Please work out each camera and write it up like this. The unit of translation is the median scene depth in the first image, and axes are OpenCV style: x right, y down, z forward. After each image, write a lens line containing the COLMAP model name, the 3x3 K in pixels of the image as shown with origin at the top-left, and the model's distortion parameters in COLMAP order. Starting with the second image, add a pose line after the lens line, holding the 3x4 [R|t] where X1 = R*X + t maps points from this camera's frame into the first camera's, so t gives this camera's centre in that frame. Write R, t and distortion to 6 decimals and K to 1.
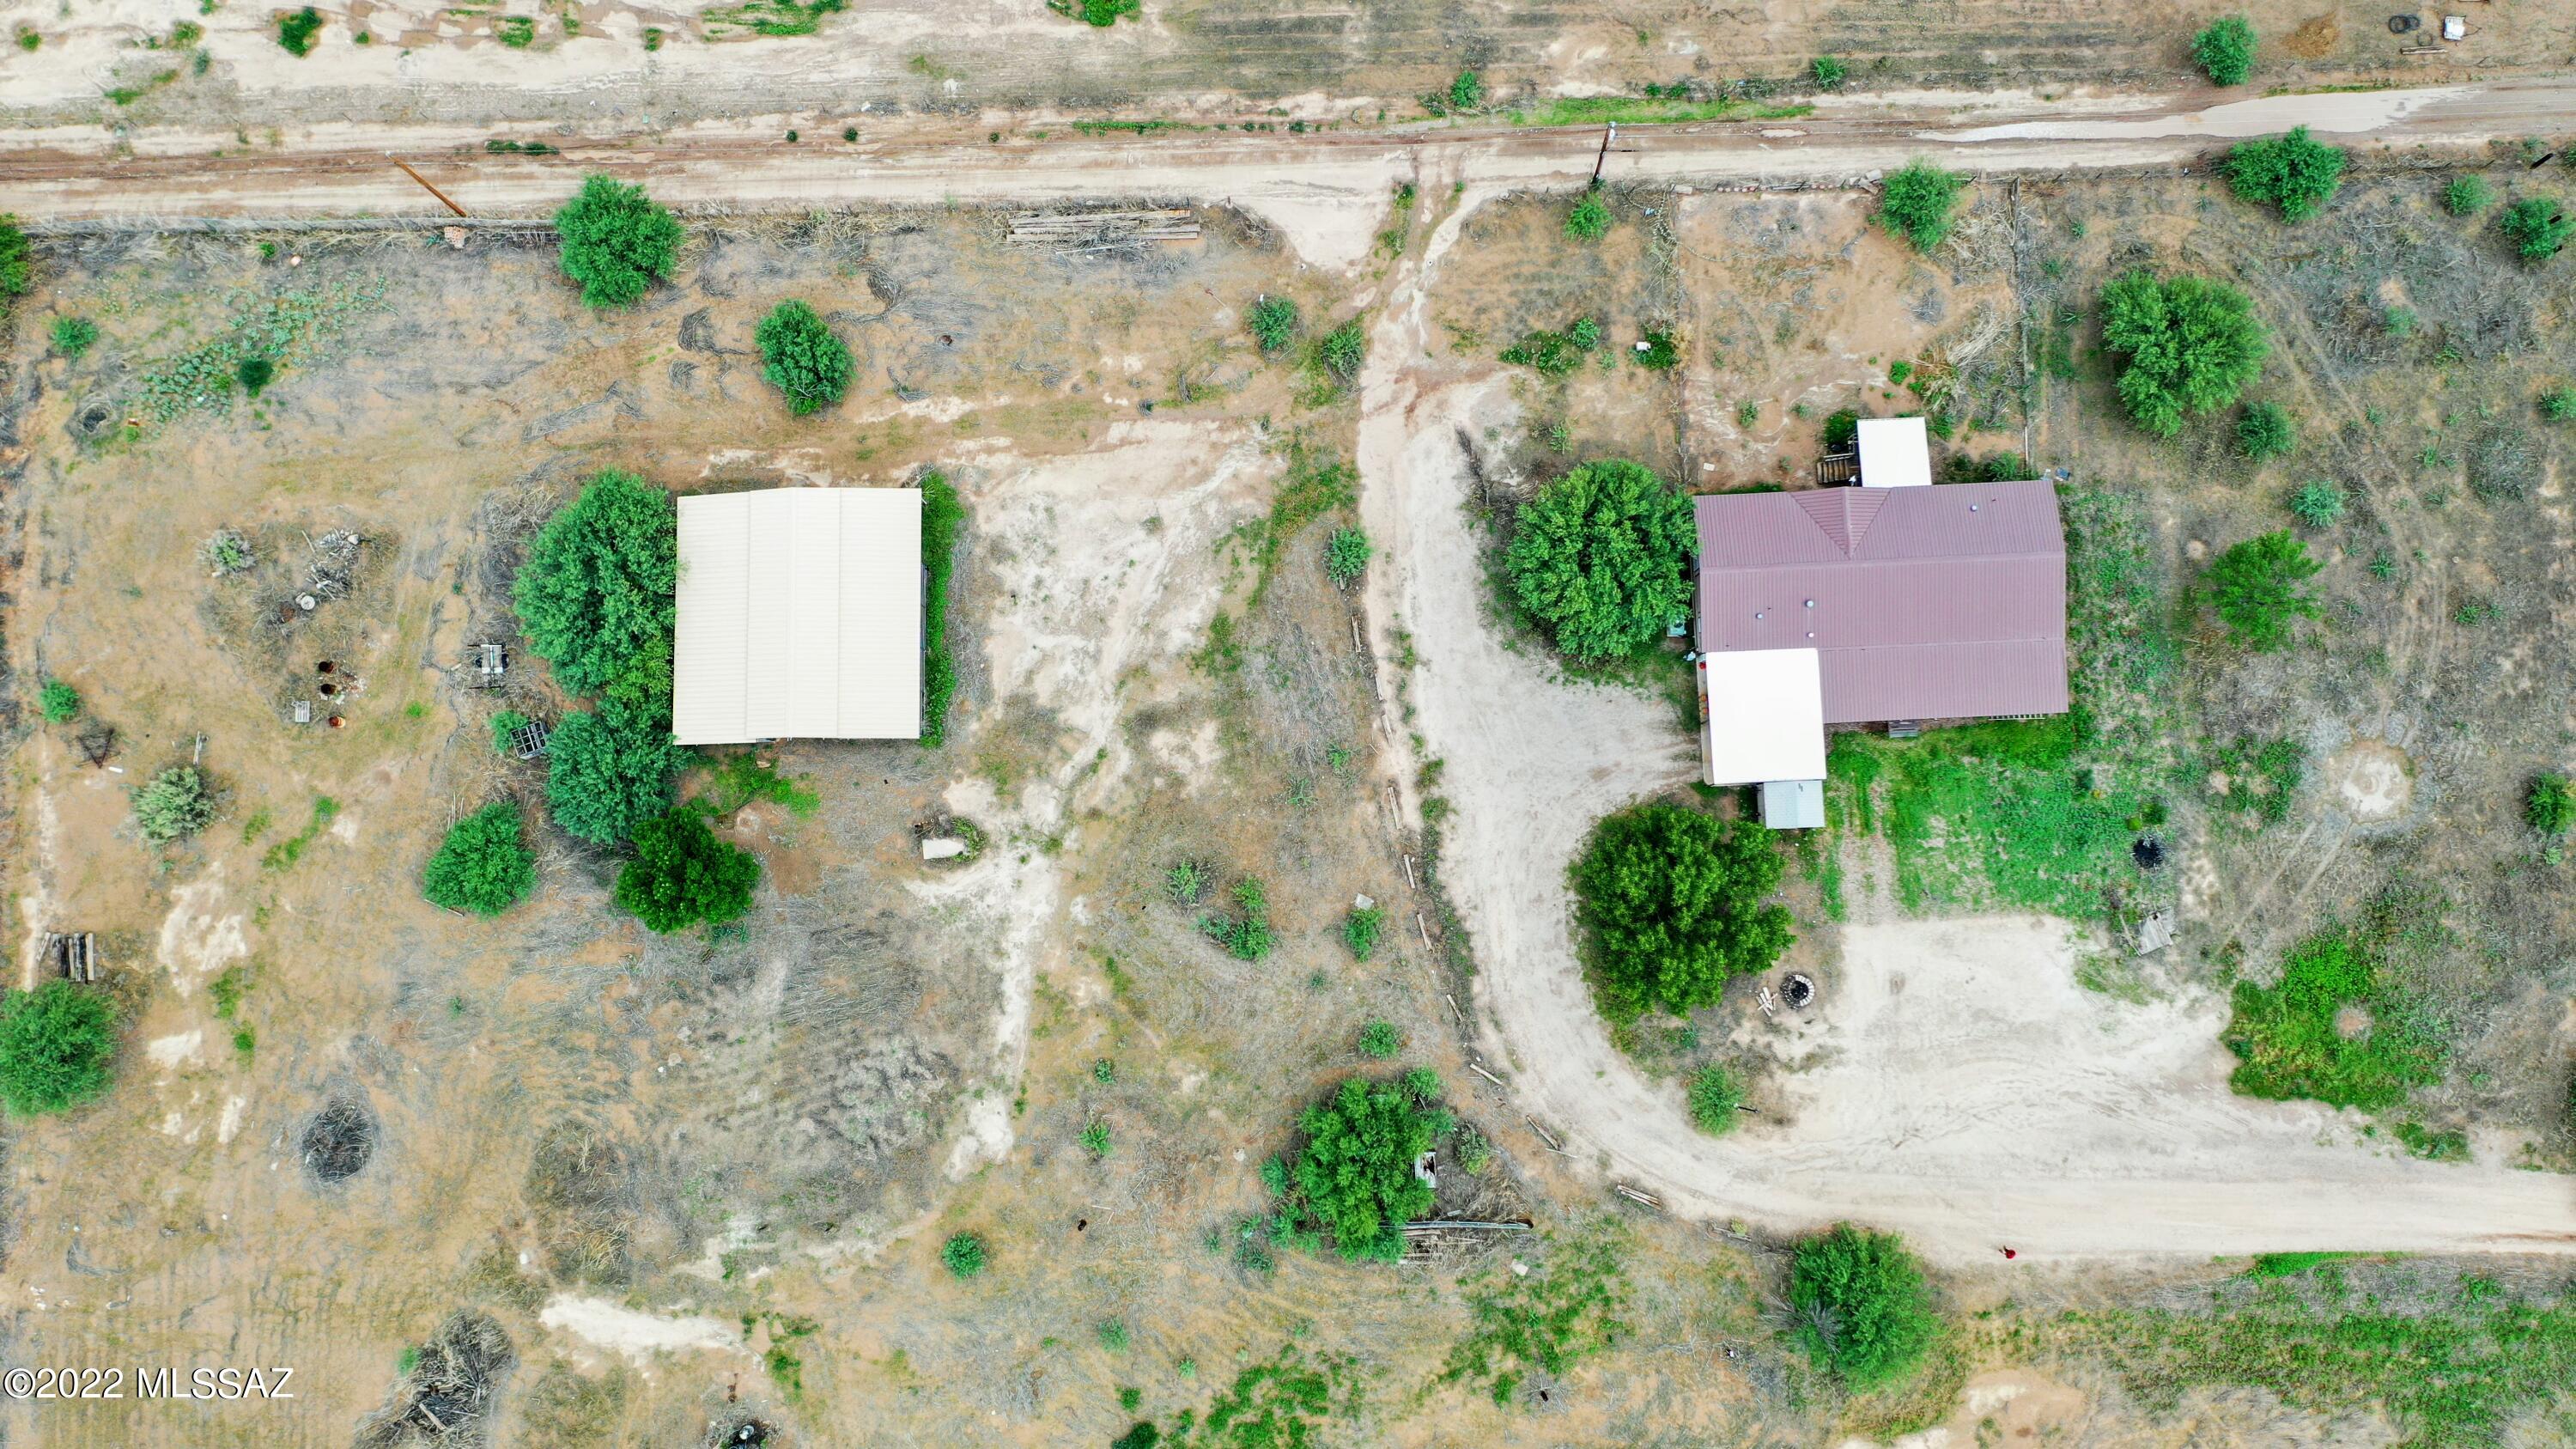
lens RADIAL K [[2030.3, 0, 1275.7], [0, 2030.3, 698.8], [0, 0, 1]] dist [0.002658, -0.000604]
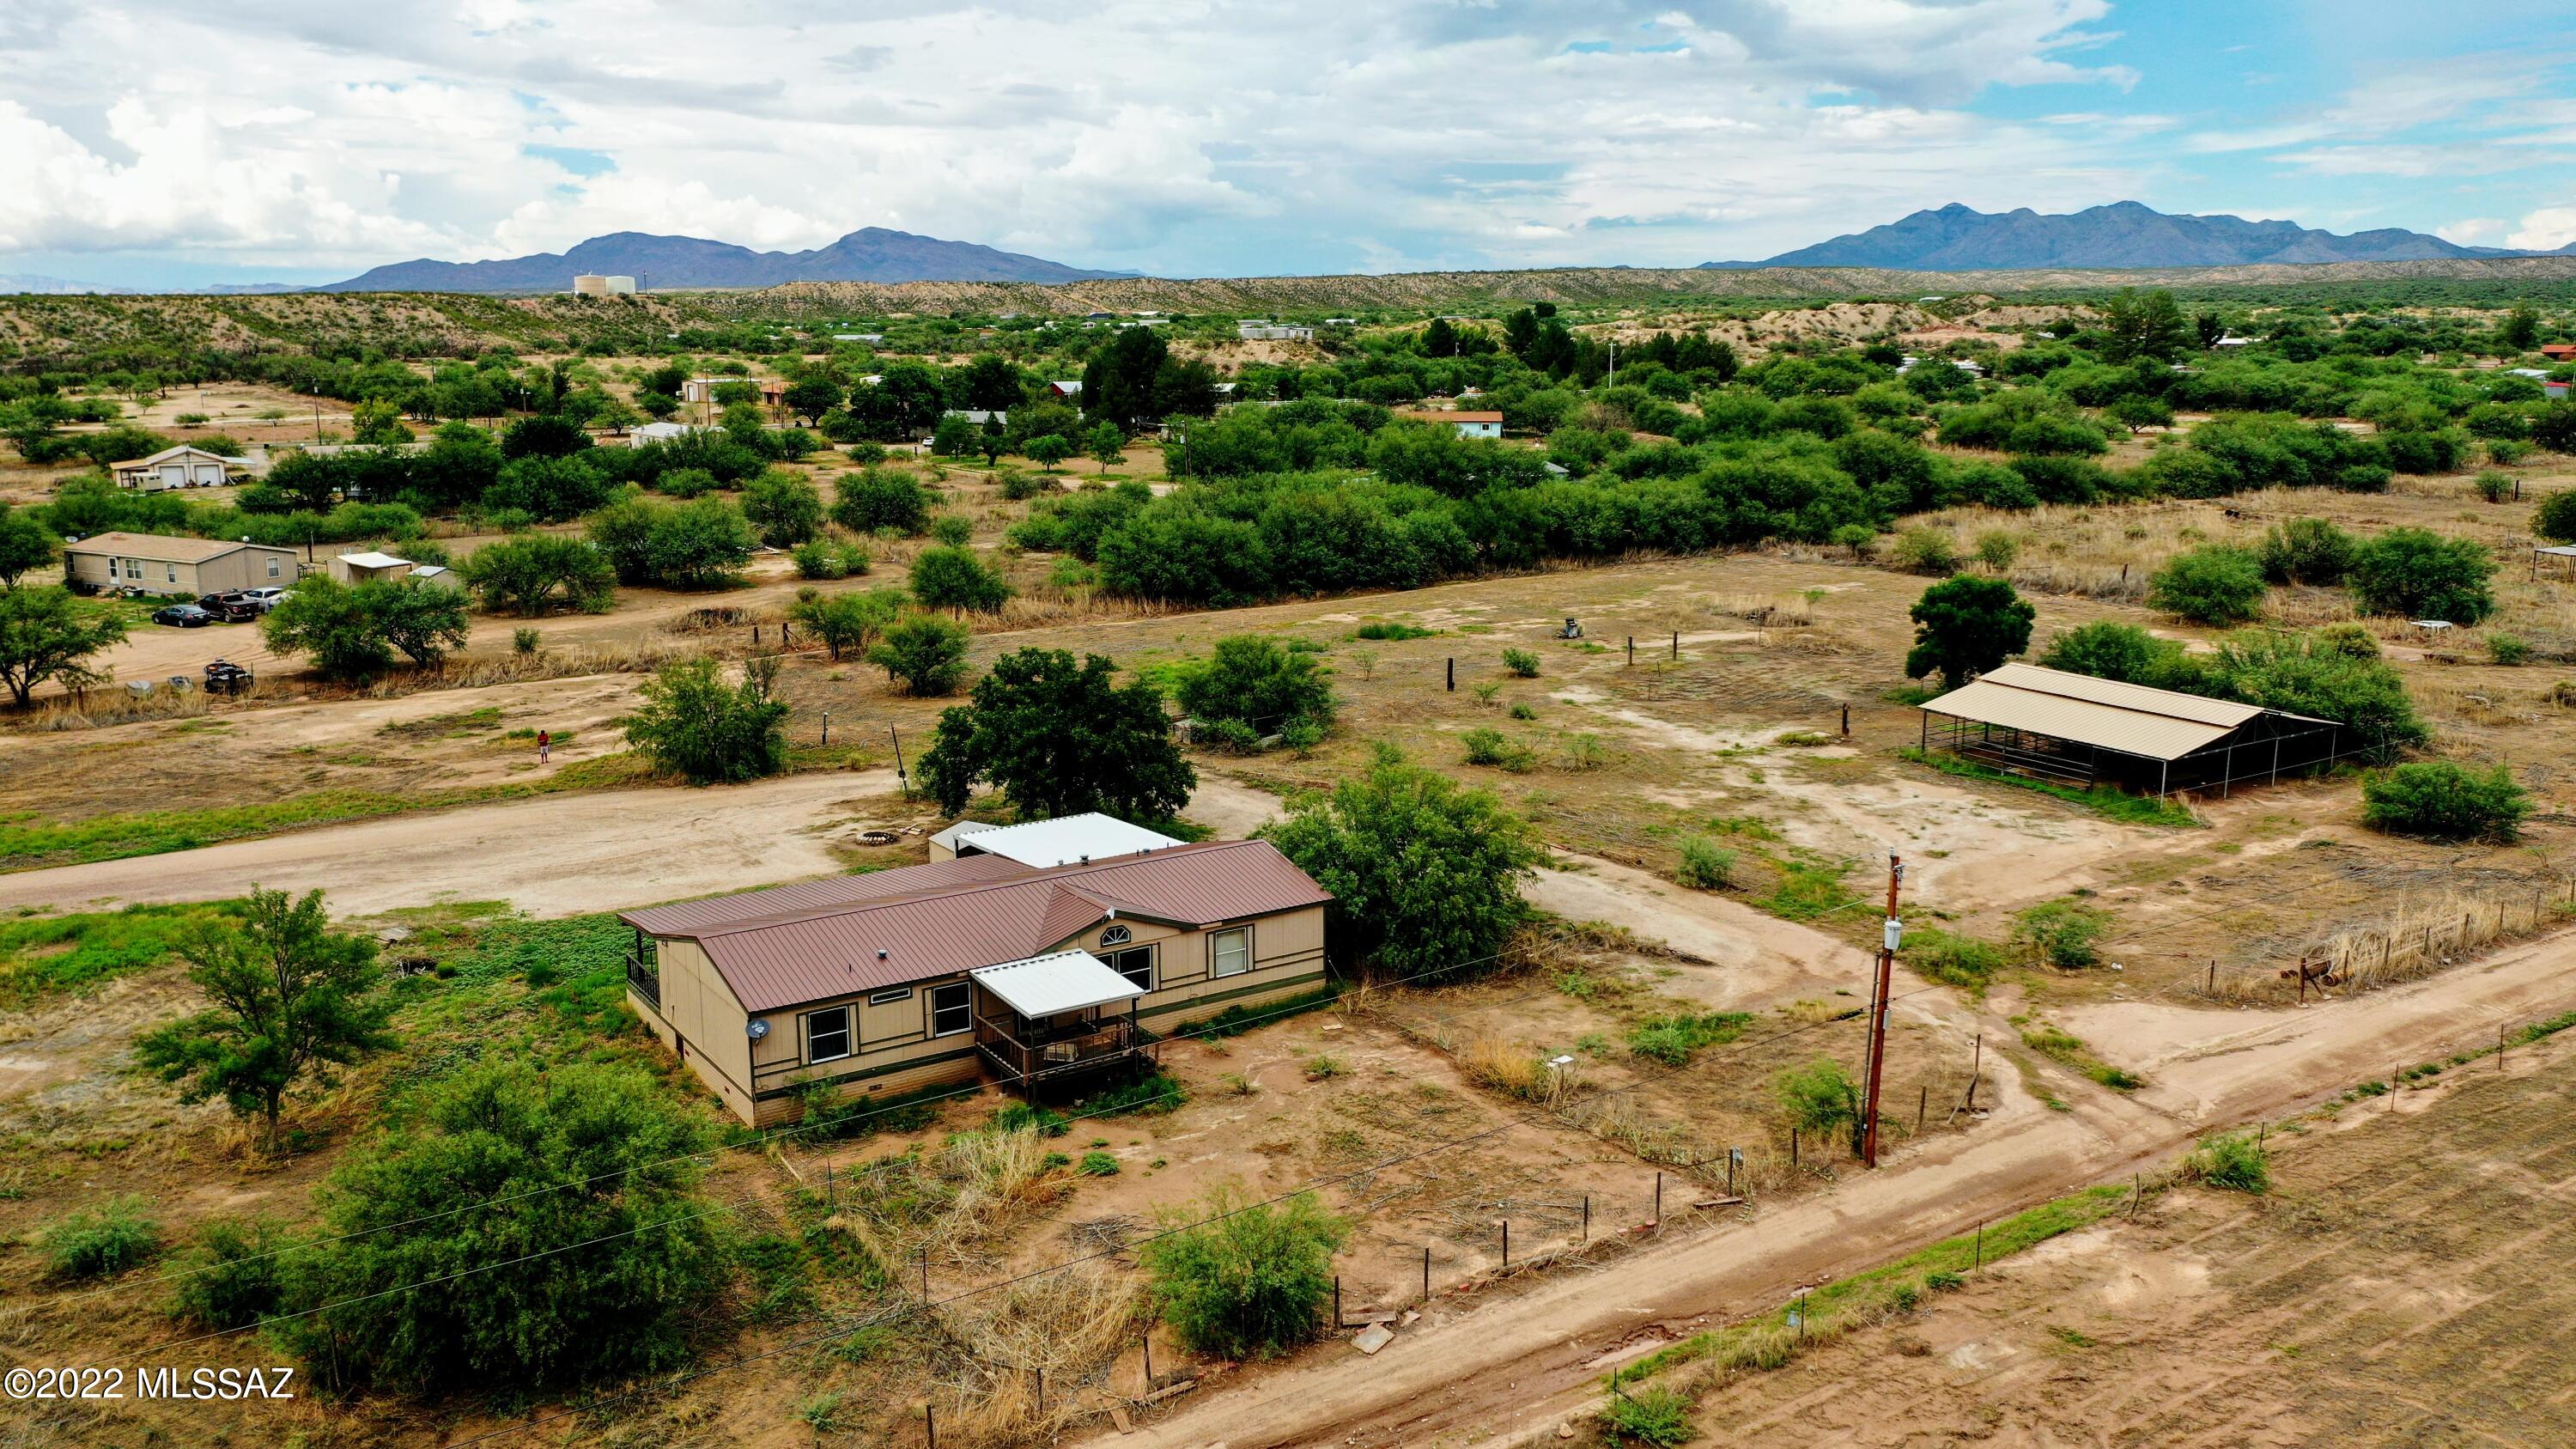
lens RADIAL K [[2030.3, 0, 1288.0], [0, 2030.3, 725.0], [0, 0, 1]] dist [0.002658, -0.000604]
pose [[-0.852777, 0.124848, -0.507133, 0.502217], [-0.517852, -0.076022, 0.852086, -0.584178], [0.067828, 0.989259, 0.129482, 0.853391]]
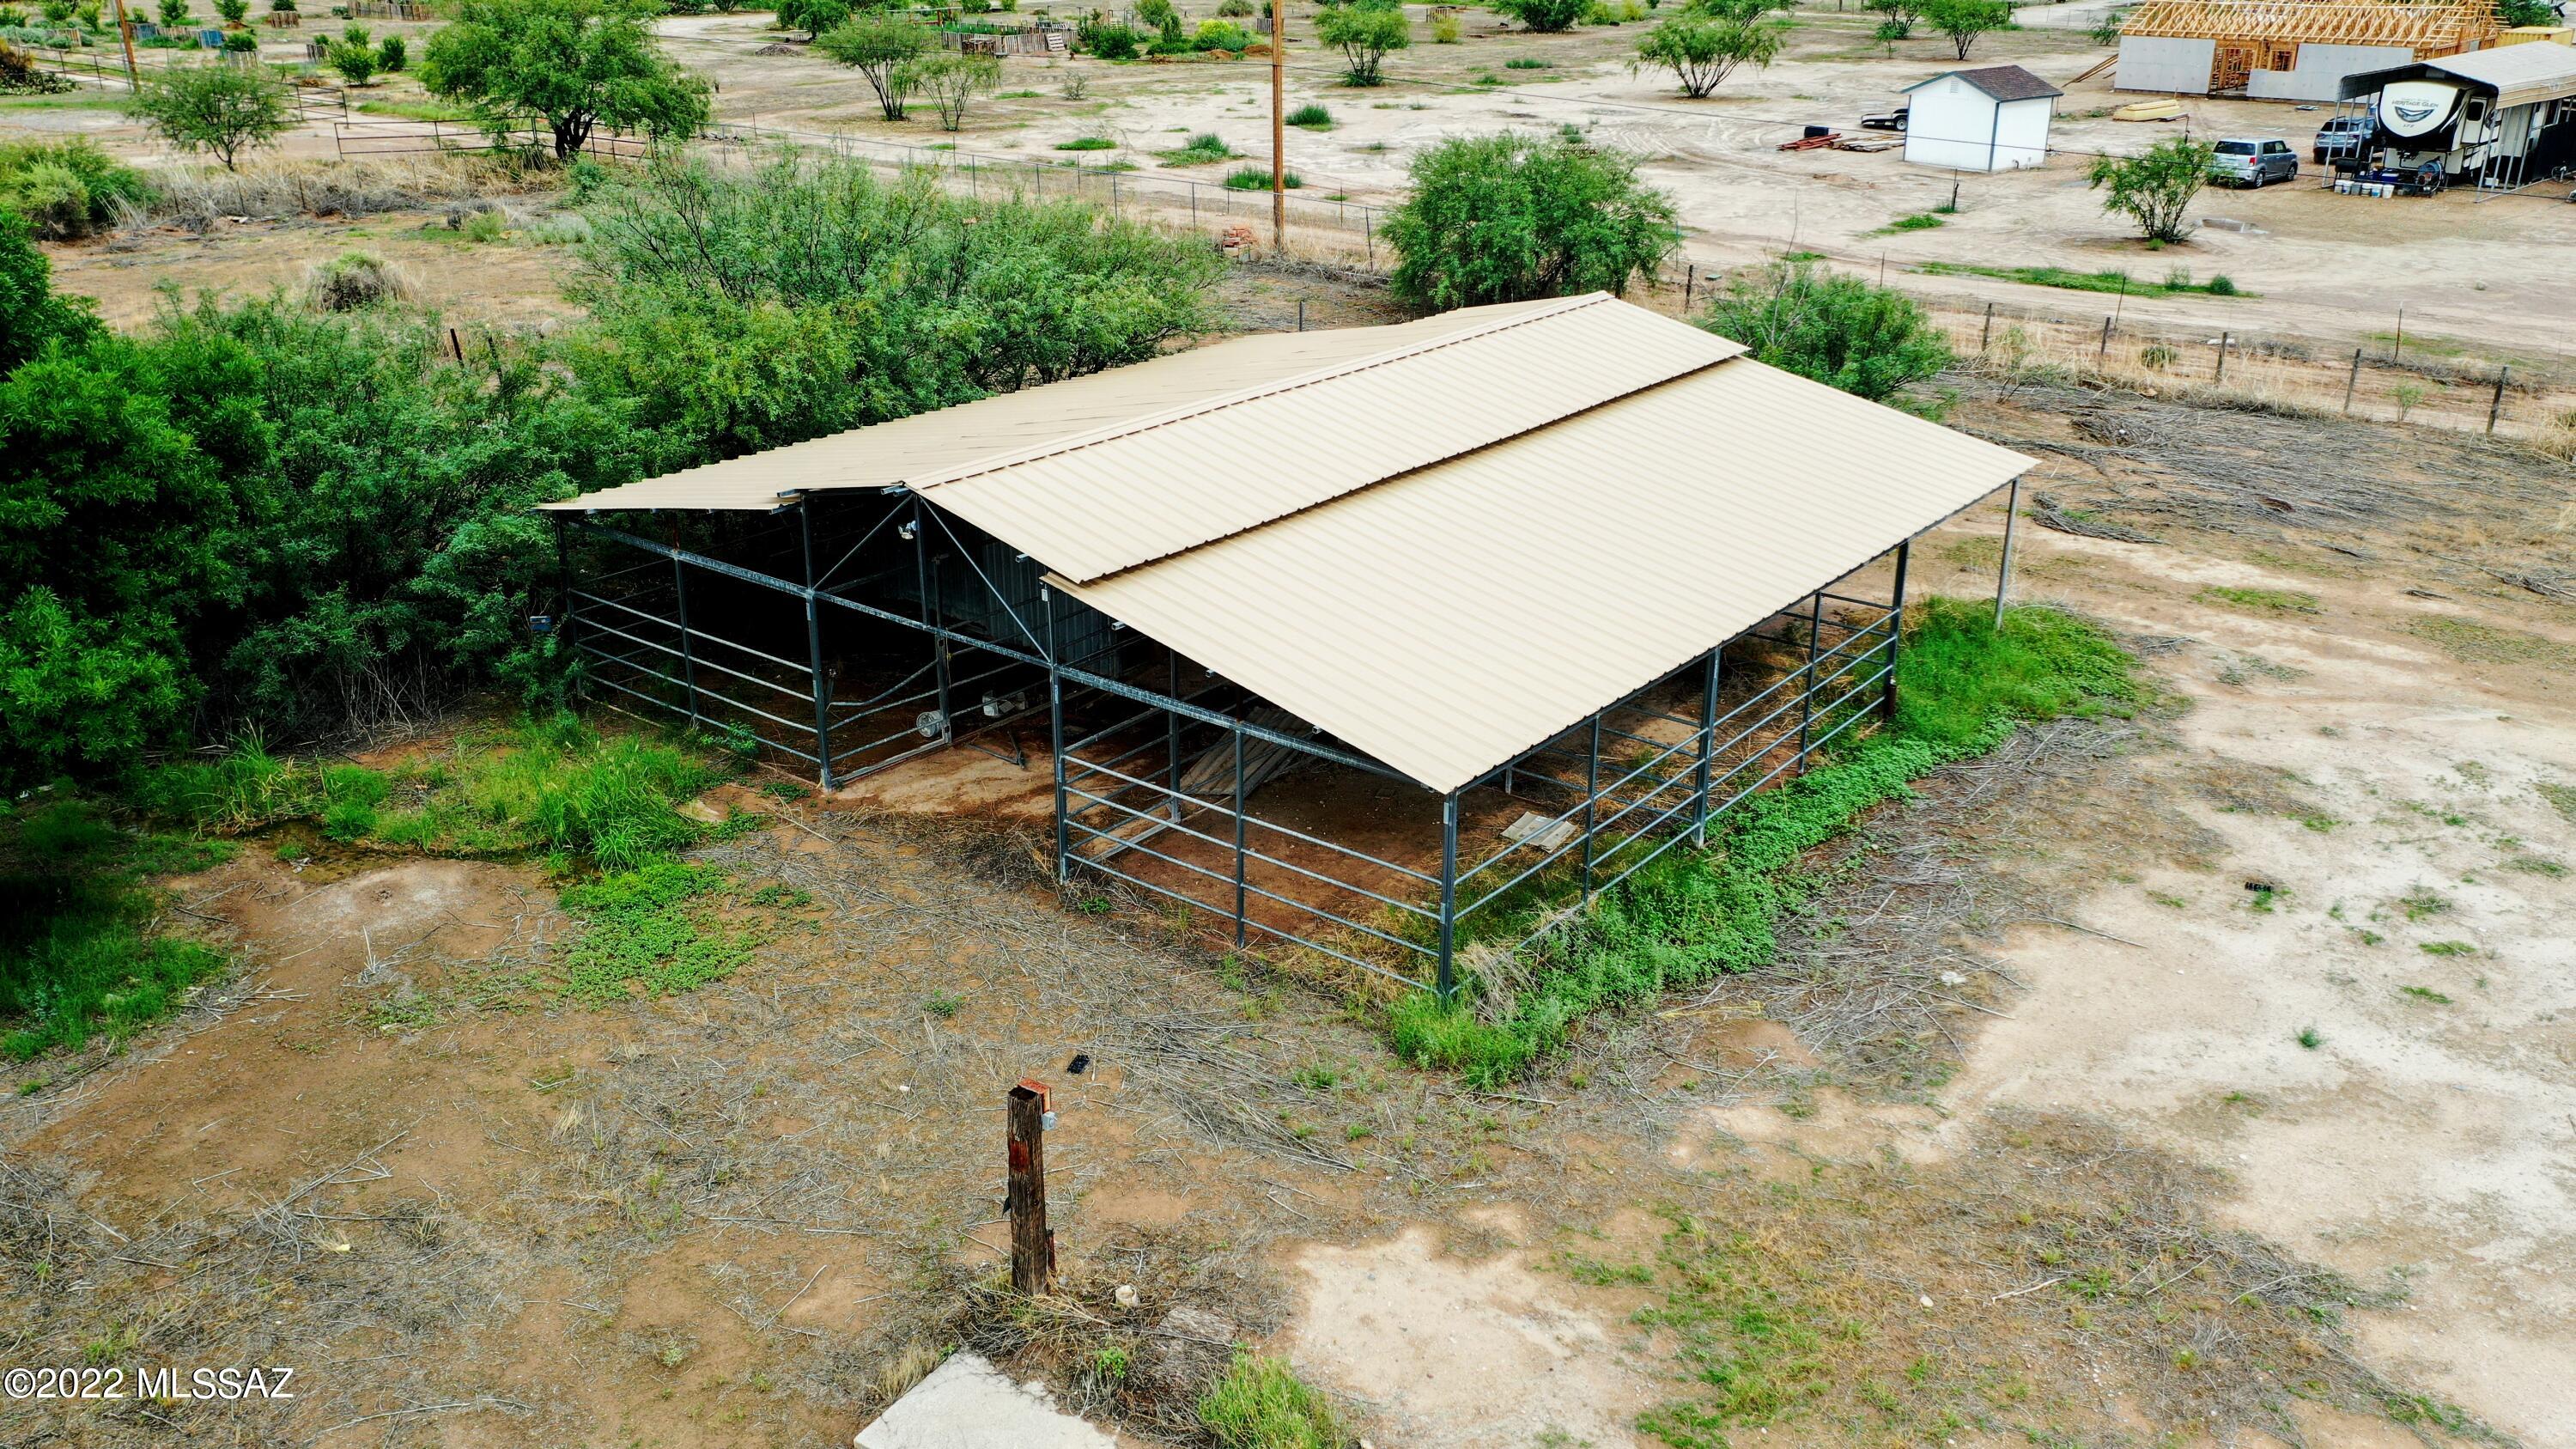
lens RADIAL K [[2030.3, 0, 1281.2], [0, 2030.3, 727.3], [0, 0, 1]] dist [0.002658, -0.000604]
pose [[0.769643, 0.258241, -0.583918, -0.094046], [-0.636122, 0.388584, -0.666597, 0.125581], [0.054758, 0.884485, 0.463344, 0.901255]]
